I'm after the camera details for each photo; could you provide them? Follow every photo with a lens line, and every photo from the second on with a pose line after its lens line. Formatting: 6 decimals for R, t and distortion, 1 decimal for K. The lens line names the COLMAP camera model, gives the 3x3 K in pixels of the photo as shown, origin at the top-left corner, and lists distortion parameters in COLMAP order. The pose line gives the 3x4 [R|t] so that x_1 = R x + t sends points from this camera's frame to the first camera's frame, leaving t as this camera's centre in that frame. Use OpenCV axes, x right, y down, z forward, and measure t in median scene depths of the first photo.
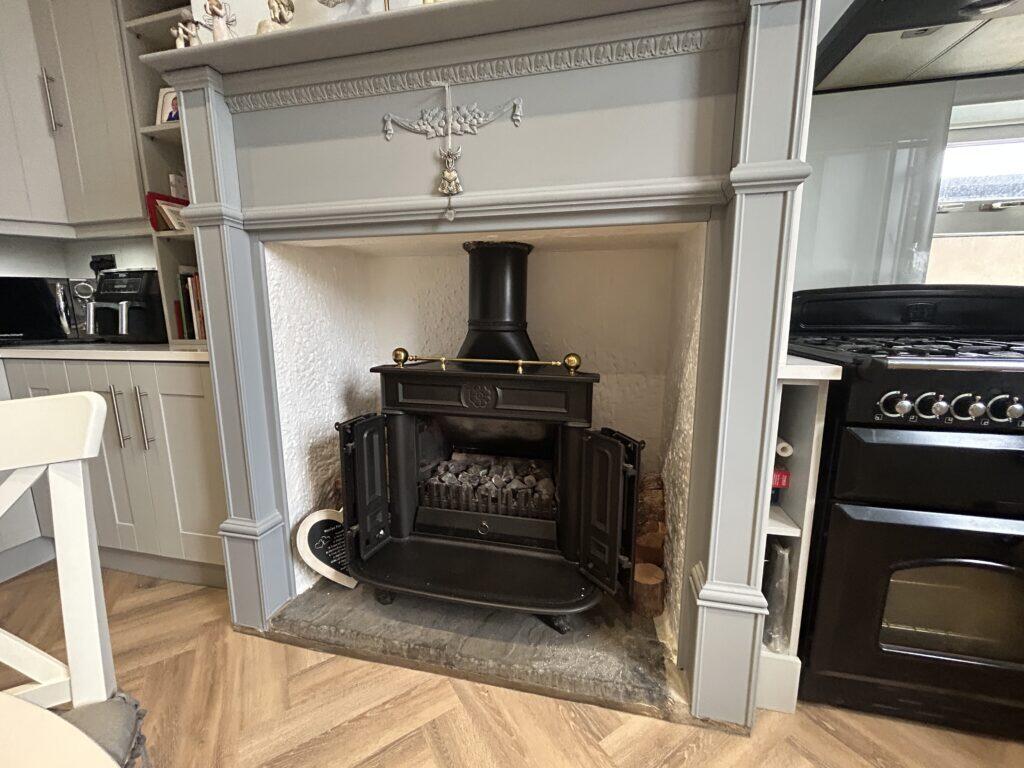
lens RADIAL K [[415.5, 0, 512.0], [0, 415.5, 384.0], [0, 0, 1]] dist [-0.002893, 0.000758]
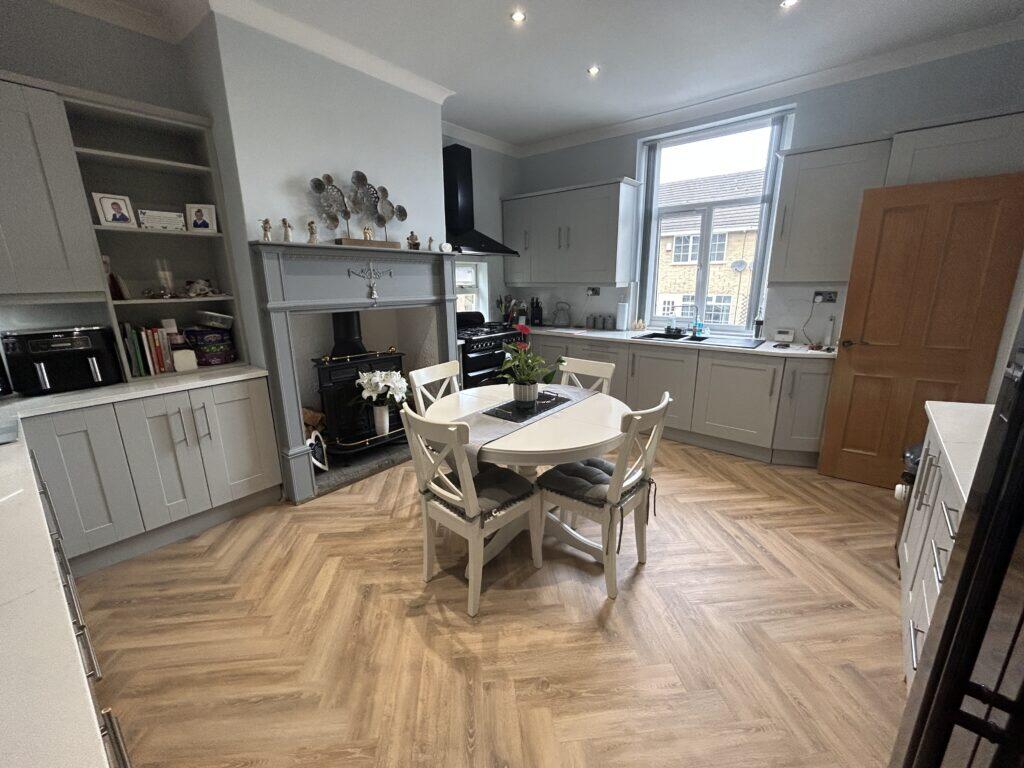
lens RADIAL K [[415.5, 0, 512.0], [0, 415.5, 384.0], [0, 0, 1]] dist [-0.002893, 0.000758]
pose [[0.442777, -0.215179, 0.870429, -2.158680], [0.156505, 0.974421, 0.161275, -0.169563], [-0.882867, 0.064818, 0.465128, -1.063999]]
